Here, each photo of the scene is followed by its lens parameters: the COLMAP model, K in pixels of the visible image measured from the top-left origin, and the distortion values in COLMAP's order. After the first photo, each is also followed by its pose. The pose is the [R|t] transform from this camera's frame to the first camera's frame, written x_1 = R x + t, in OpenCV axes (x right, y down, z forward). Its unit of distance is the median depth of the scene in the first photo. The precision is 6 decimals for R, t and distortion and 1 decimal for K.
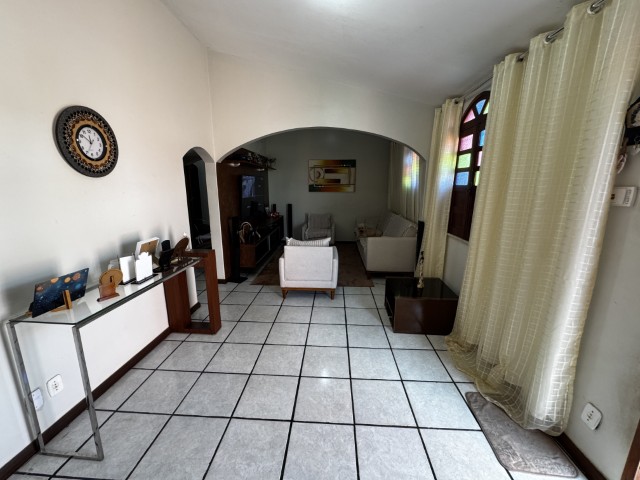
lens RADIAL K [[258.2, 0, 321.9], [0, 258.2, 239.0], [0, 0, 1]] dist [-0.003166, 0.000422]
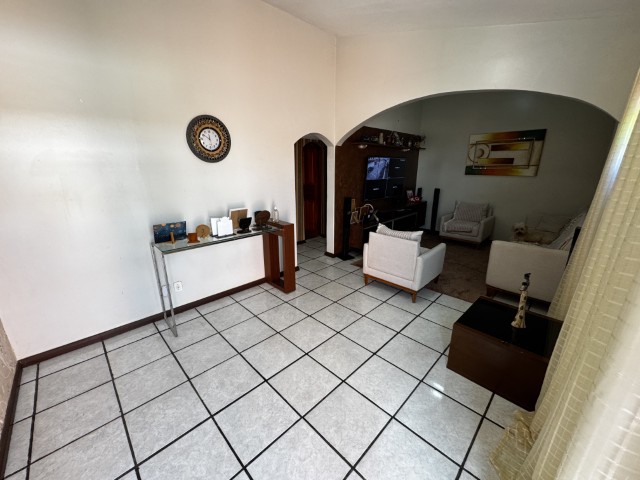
lens RADIAL K [[258.2, 0, 319.8], [0, 258.2, 240.7], [0, 0, 1]] dist [-0.003166, 0.000422]
pose [[0.740749, 0.183379, -0.646269, 0.290045], [-0.133837, 0.983021, 0.125529, -0.031109], [0.658315, -0.006490, 0.752714, 0.131012]]
